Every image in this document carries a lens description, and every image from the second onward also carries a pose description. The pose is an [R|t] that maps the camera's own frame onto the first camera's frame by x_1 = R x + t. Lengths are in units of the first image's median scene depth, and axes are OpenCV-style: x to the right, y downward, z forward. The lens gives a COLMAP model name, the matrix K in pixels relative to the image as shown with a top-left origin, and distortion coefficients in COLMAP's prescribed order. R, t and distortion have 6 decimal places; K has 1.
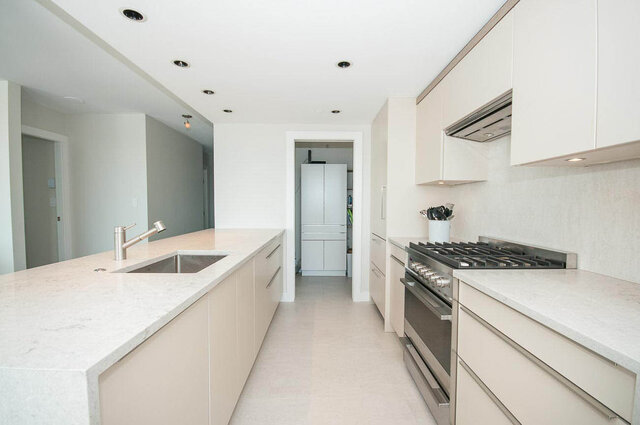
lens RADIAL K [[286.4, 0, 320.1], [0, 286.4, 218.4], [0, 0, 1]] dist [-0.000410, 0.000053]
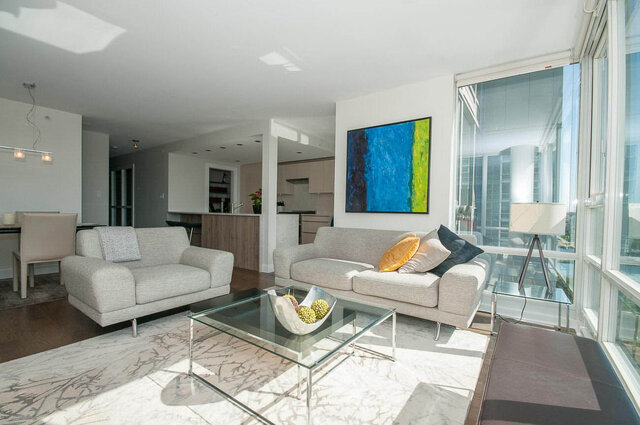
lens RADIAL K [[286.4, 0, 320.1], [0, 286.4, 218.4], [0, 0, 1]] dist [-0.000410, 0.000053]
pose [[0.590103, -0.015240, 0.807184, -1.881462], [0.023343, 0.999726, 0.001809, 0.147470], [-0.806991, 0.017775, 0.590297, -1.211424]]
